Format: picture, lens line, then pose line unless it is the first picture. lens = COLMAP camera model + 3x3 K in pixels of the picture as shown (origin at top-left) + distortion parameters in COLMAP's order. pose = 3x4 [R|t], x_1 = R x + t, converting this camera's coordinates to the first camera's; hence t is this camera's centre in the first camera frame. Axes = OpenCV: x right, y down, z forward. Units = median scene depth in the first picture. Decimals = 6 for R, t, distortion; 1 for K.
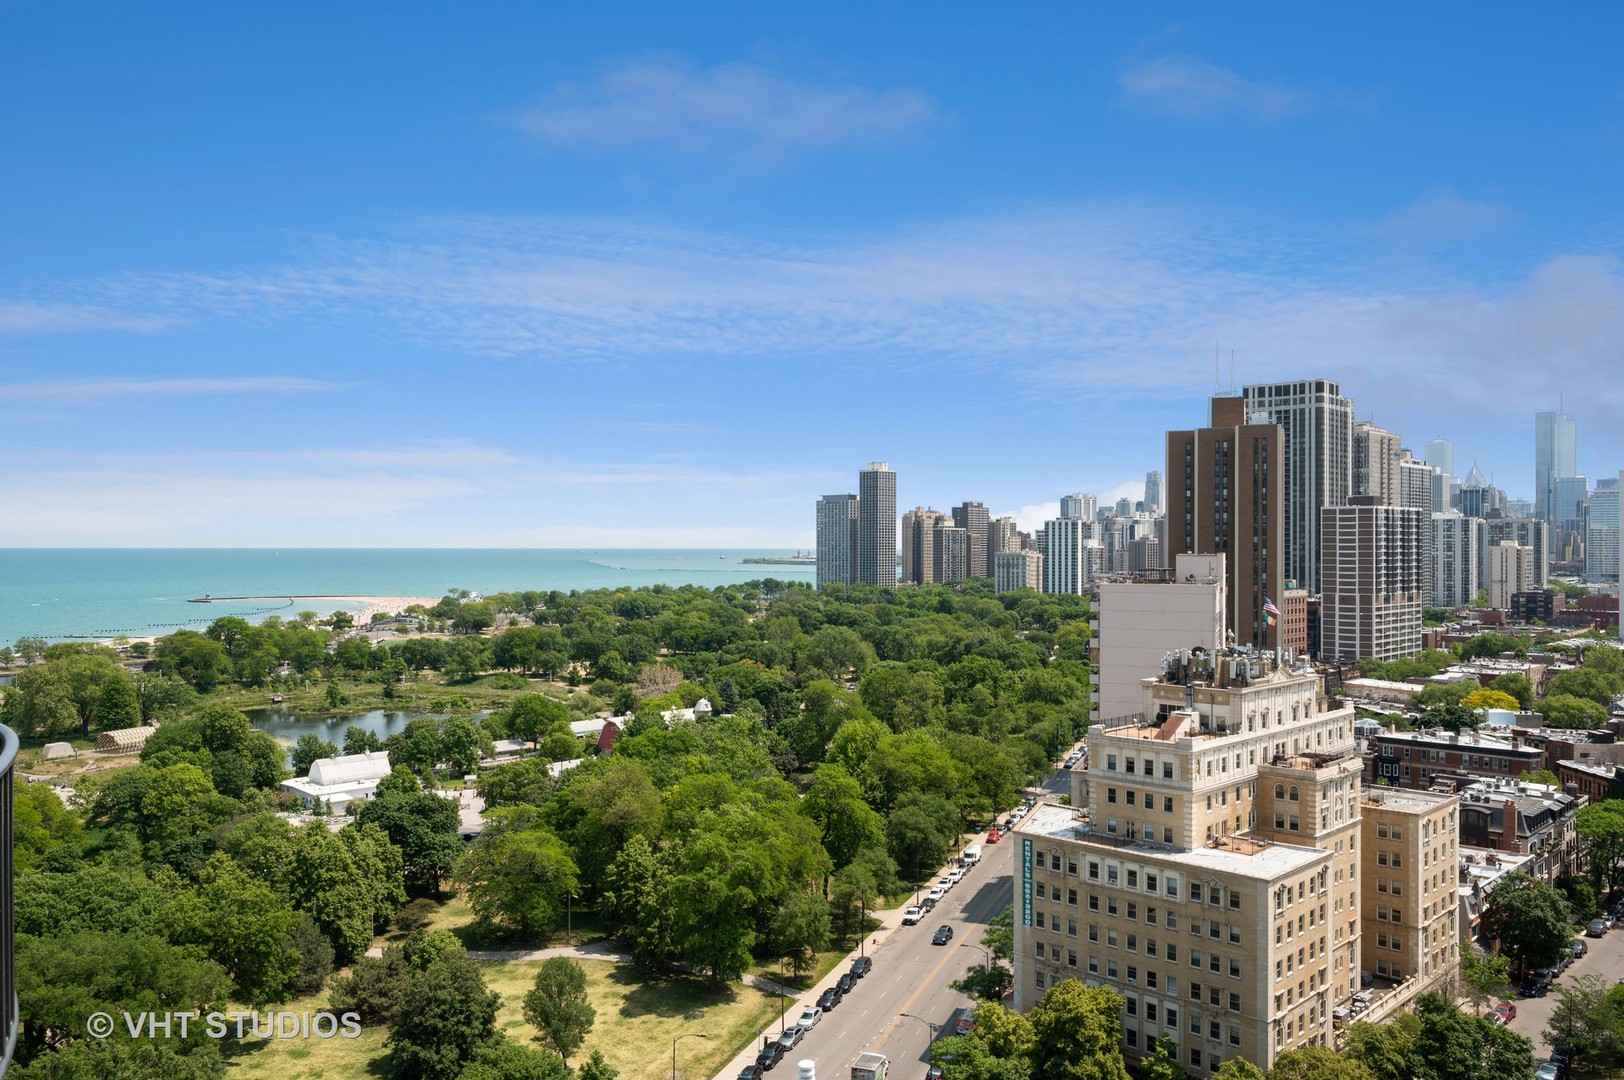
lens RADIAL K [[1271.3, 0, 817.2], [0, 1271.3, 551.0], [0, 0, 1]] dist [-0.004005, 0.006637]
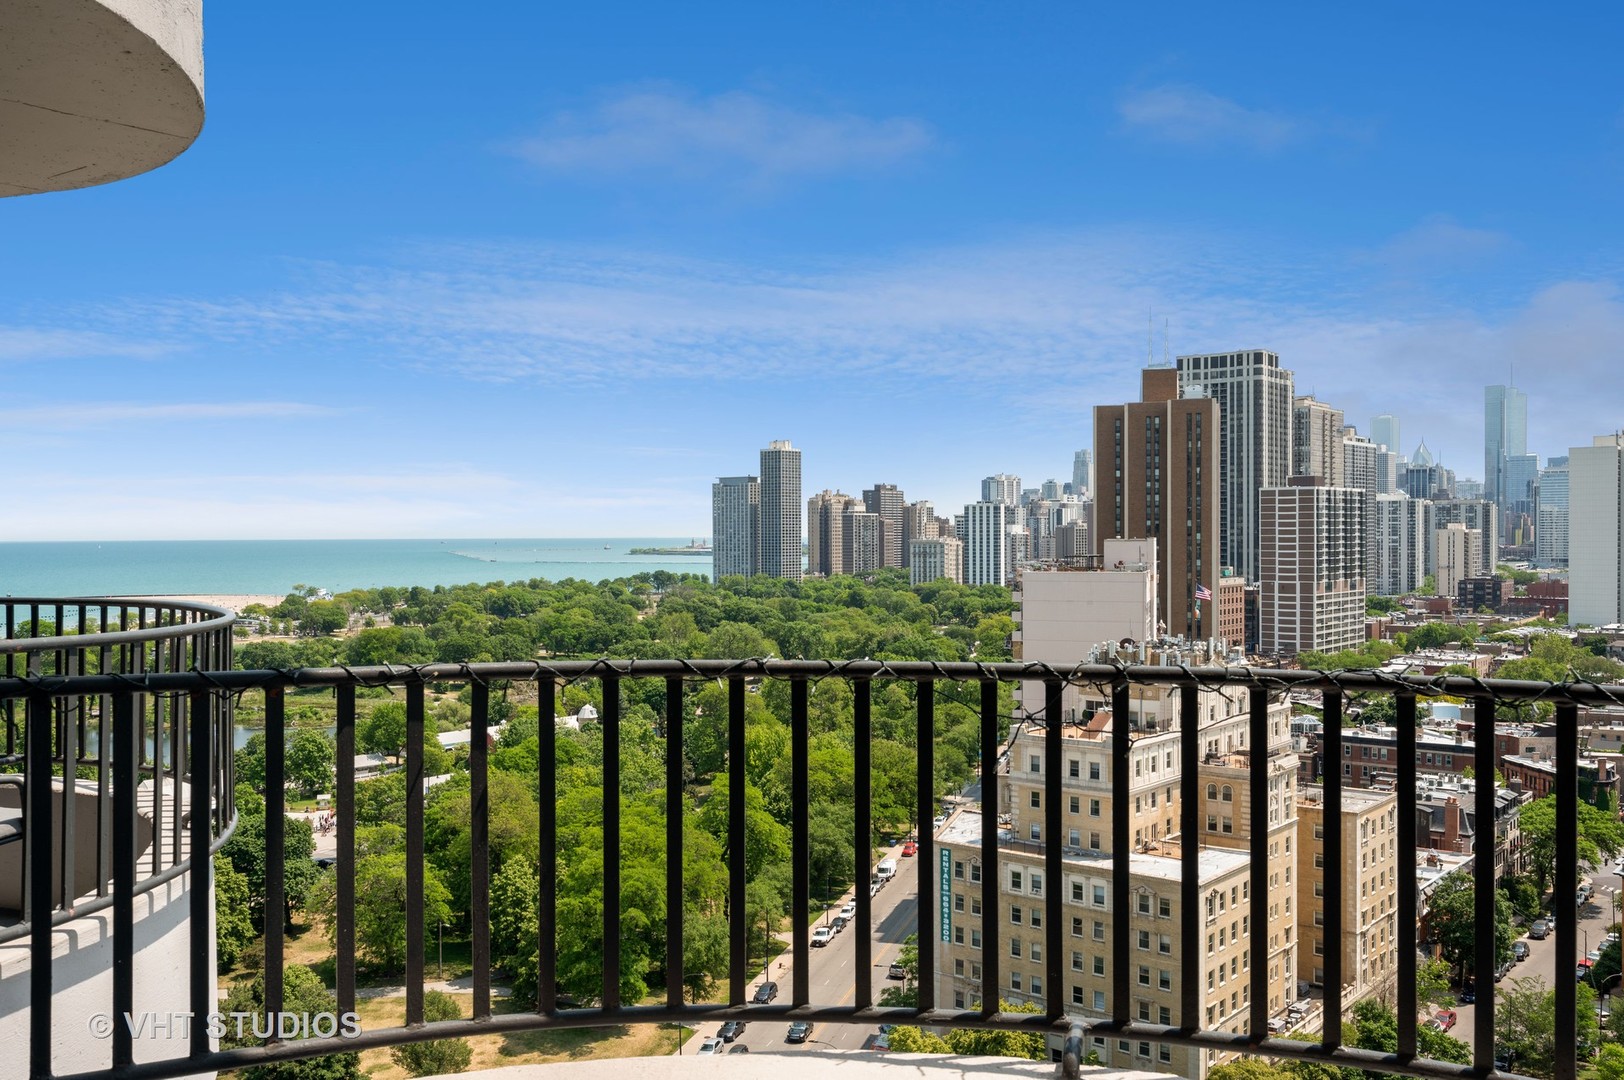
lens RADIAL K [[1413.4, 0, 825.5], [0, 1413.4, 532.2], [0, 0, 1]] dist [-0.007735, -0.006504]
pose [[0.996859, -0.006900, 0.078901, -0.015195], [0.007293, 0.999962, -0.004697, 0.021531], [-0.078866, 0.005258, 0.996871, -0.415615]]
